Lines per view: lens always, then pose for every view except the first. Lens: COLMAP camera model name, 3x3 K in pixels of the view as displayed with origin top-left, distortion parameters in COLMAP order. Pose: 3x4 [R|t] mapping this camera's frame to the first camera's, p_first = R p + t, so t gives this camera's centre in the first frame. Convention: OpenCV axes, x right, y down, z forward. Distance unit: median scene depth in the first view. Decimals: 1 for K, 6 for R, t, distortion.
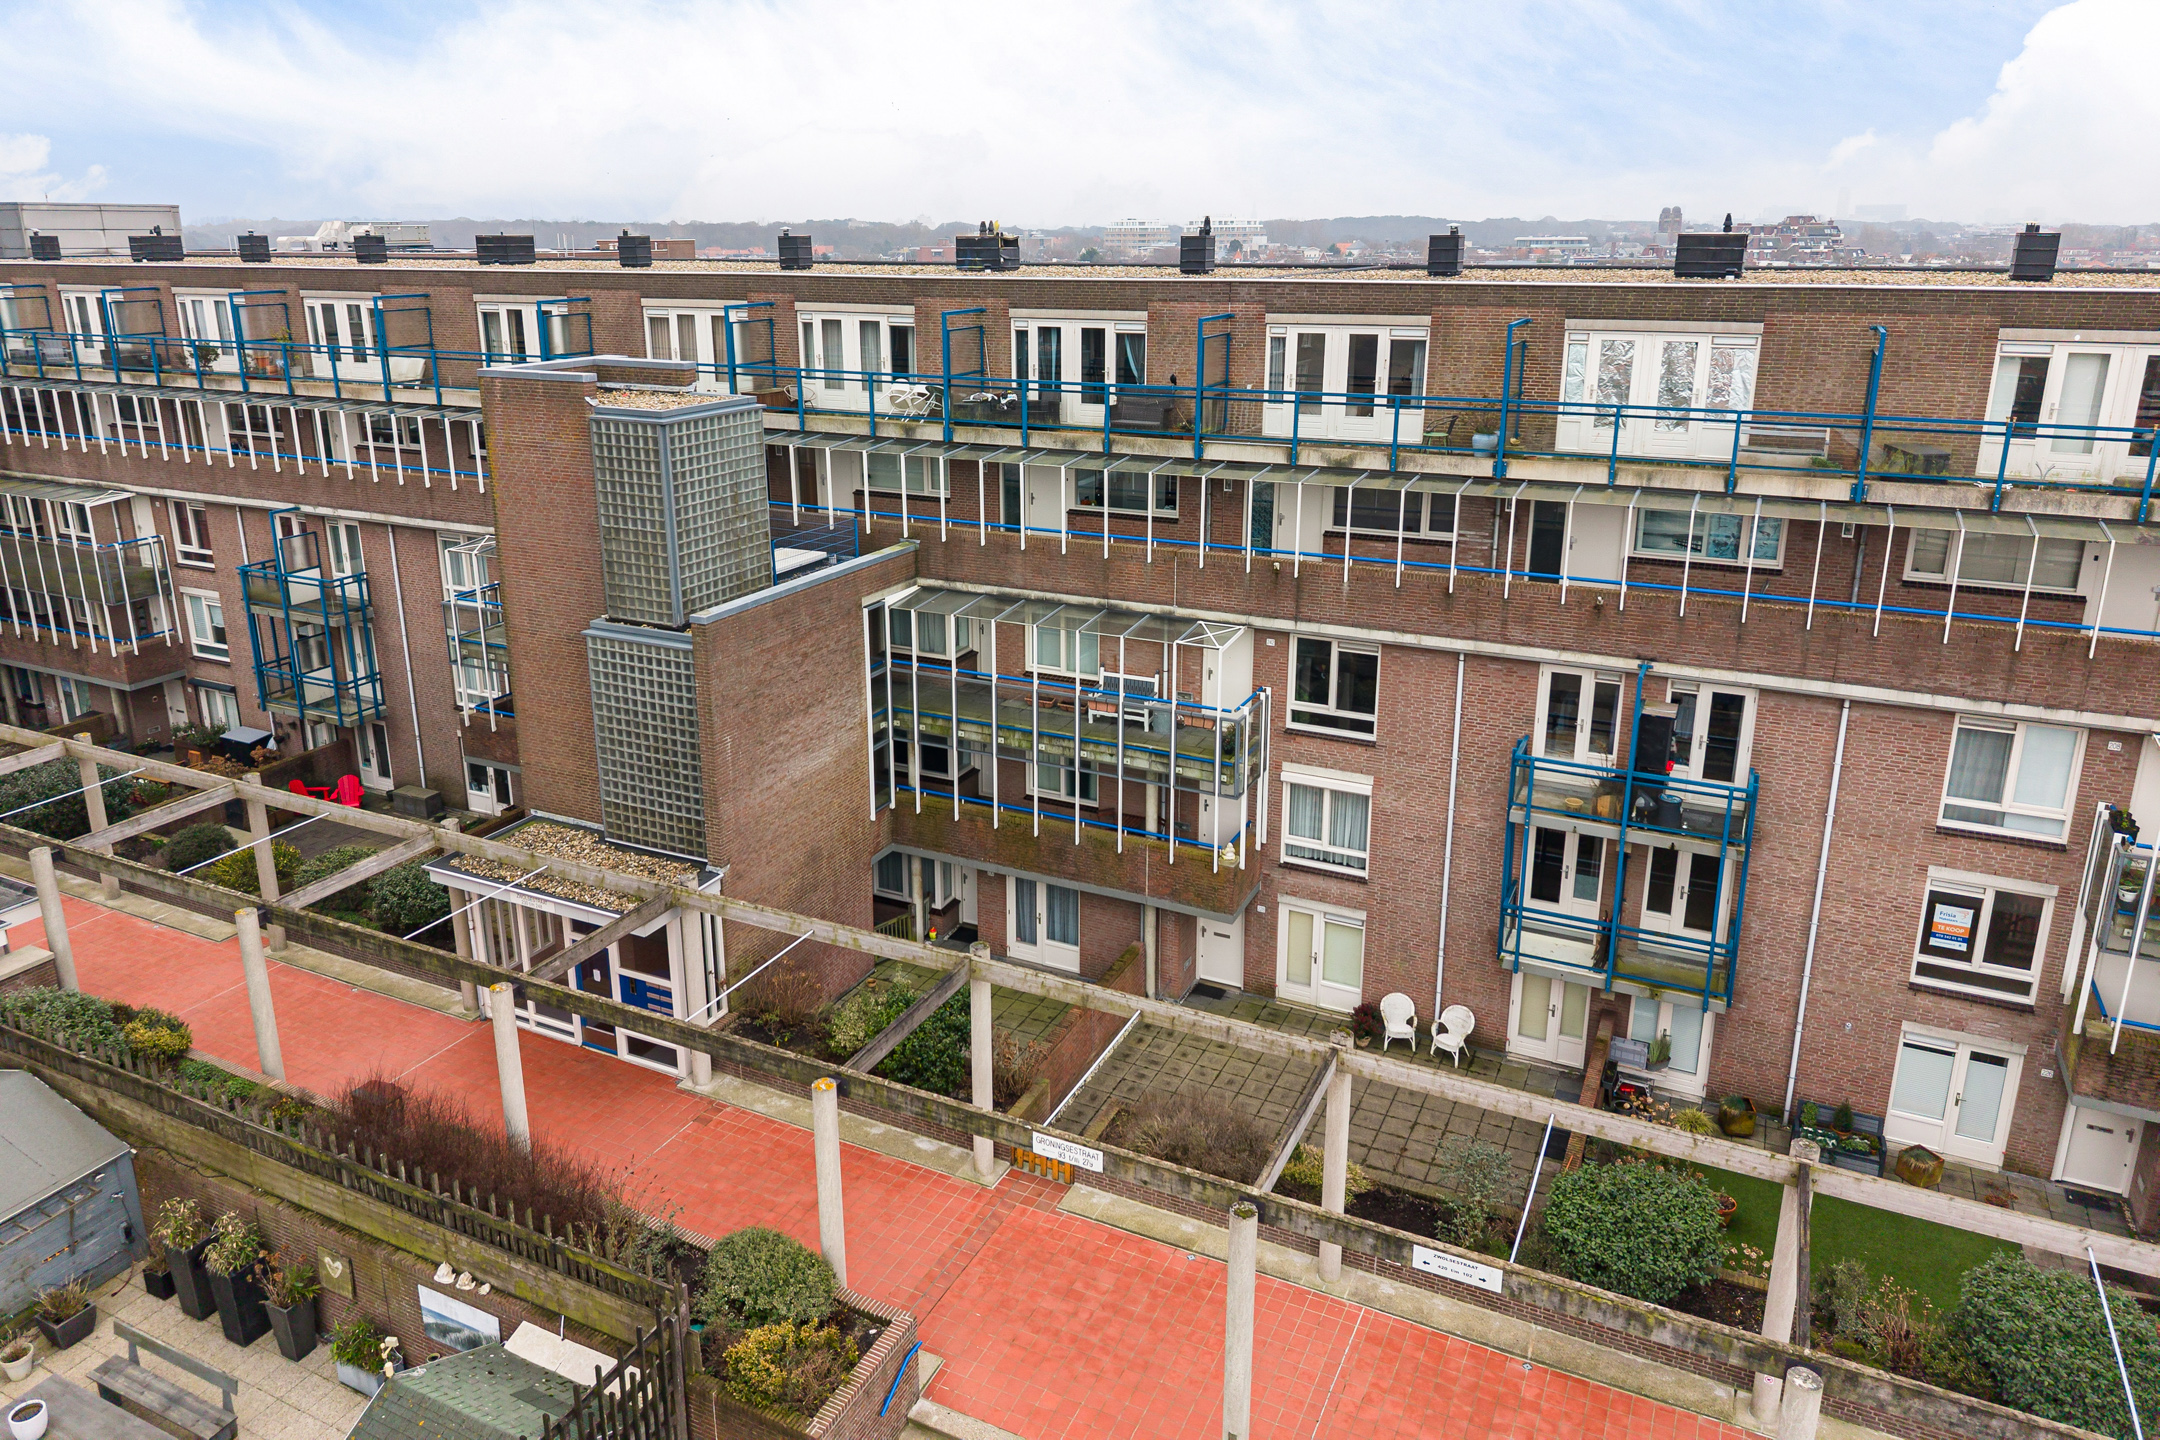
lens RADIAL K [[1437.5, 0, 1079.0], [0, 1437.5, 614.0], [0, 0, 1]] dist [0.038847, -0.052561]
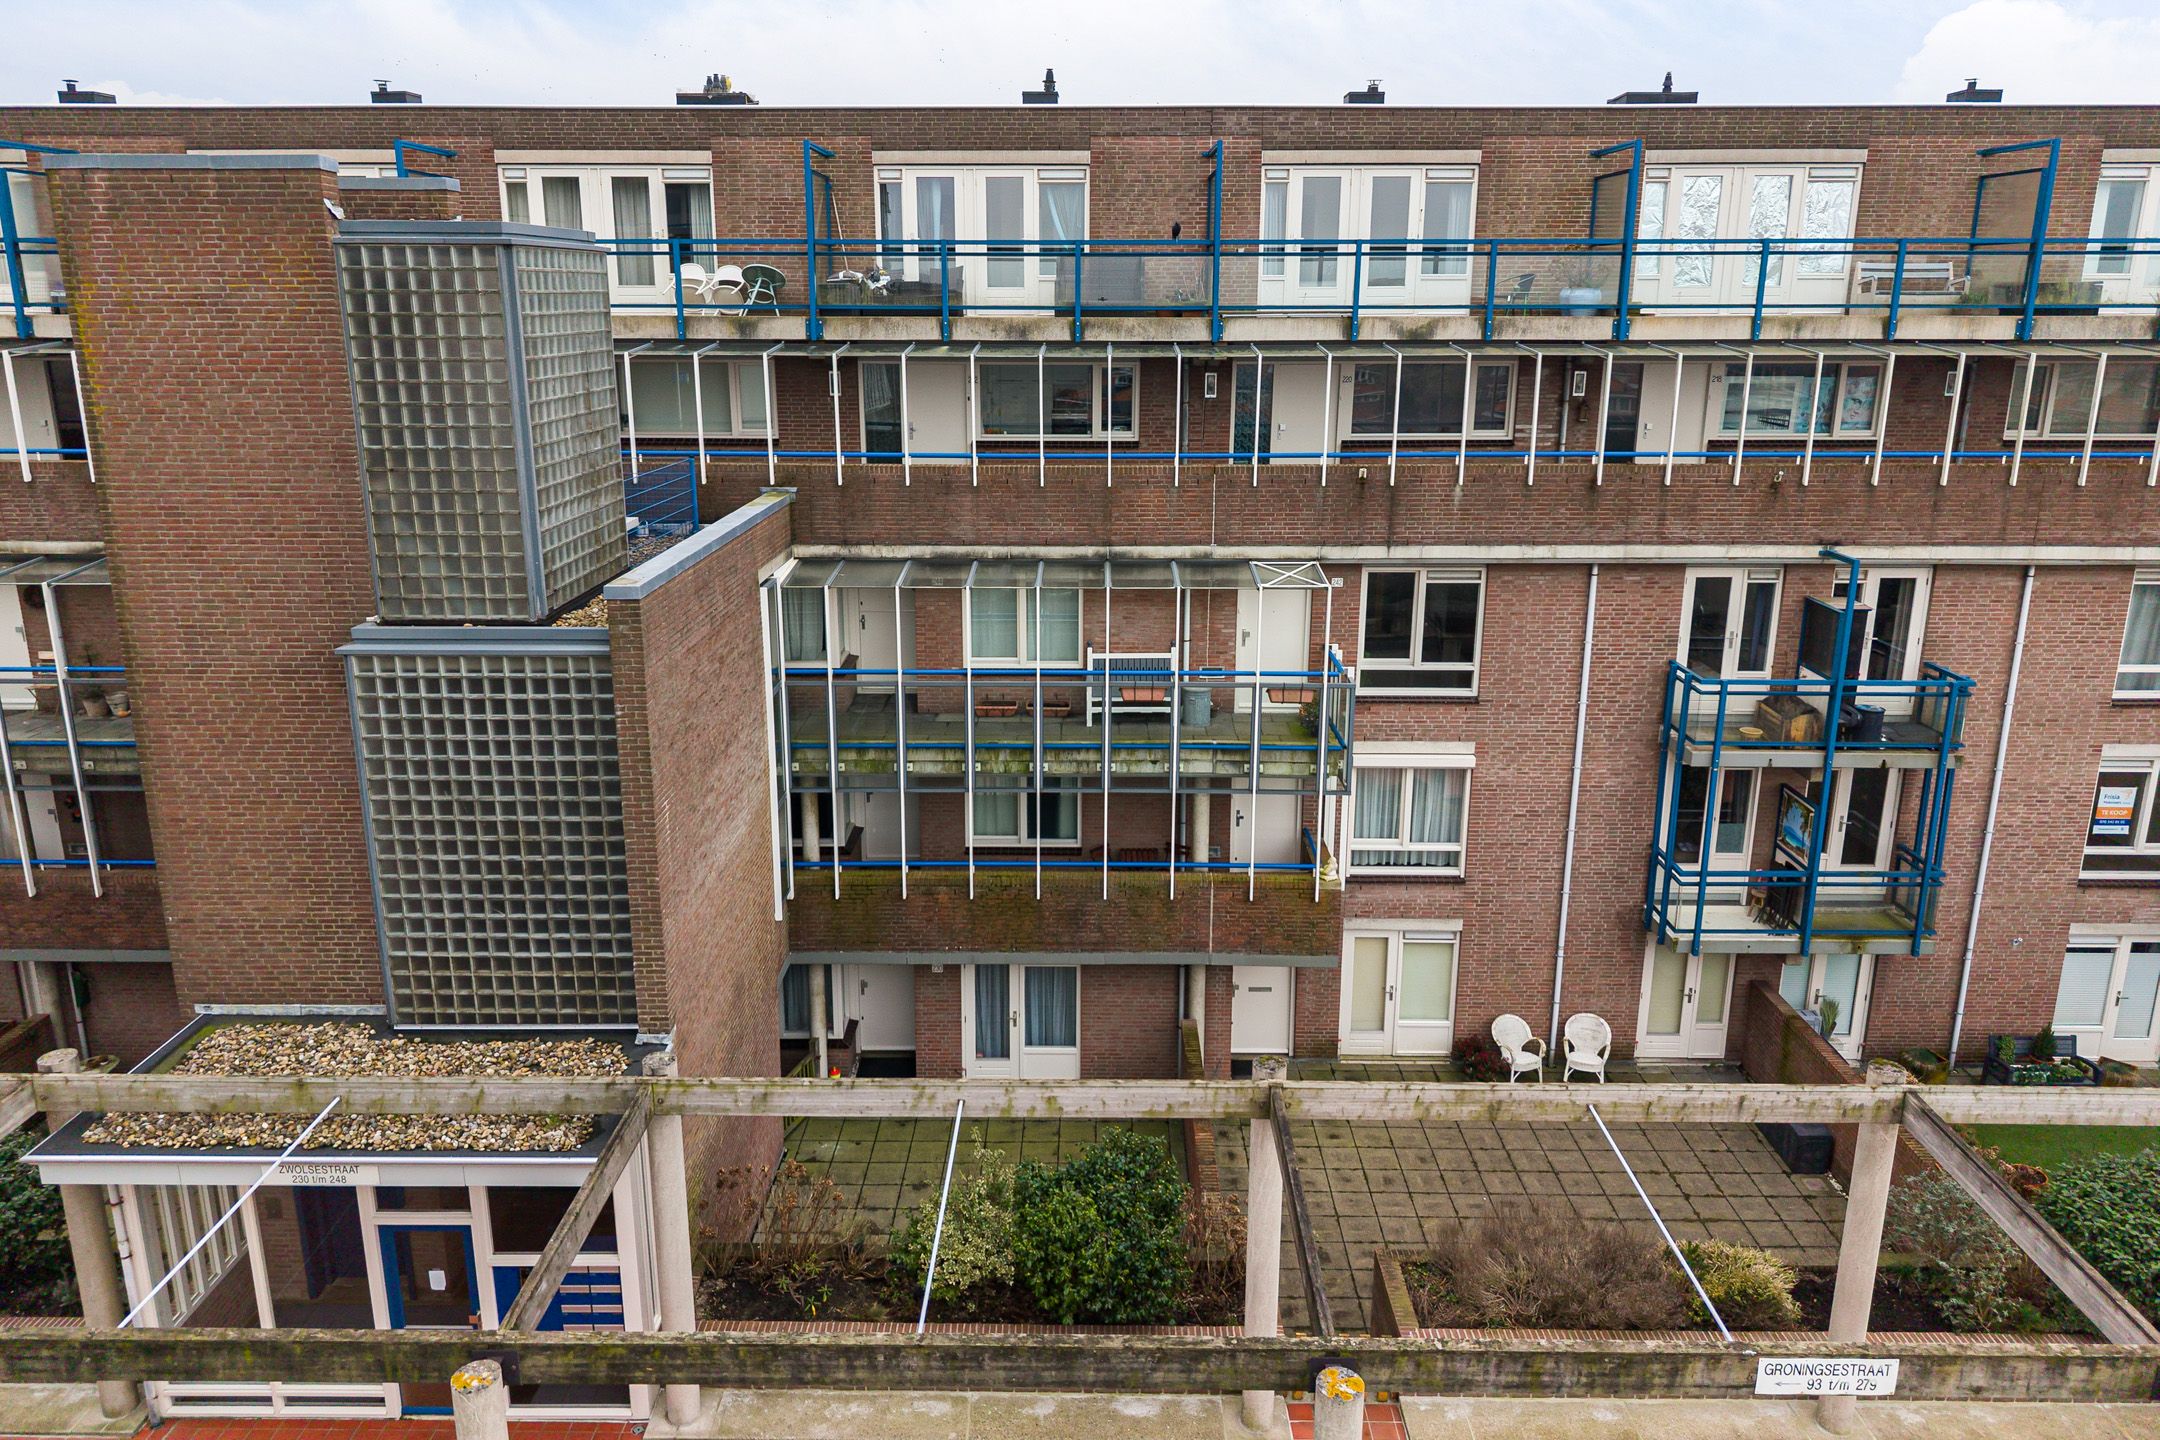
lens RADIAL K [[1436.9, 0, 1084.0], [0, 1436.9, 650.7], [0, 0, 1]] dist [0.005555, 0.002388]
pose [[0.903403, -0.098457, 0.417336, -0.304684], [0.106520, 0.994303, 0.003990, 0.038692], [-0.415351, 0.040850, 0.908743, 0.386104]]
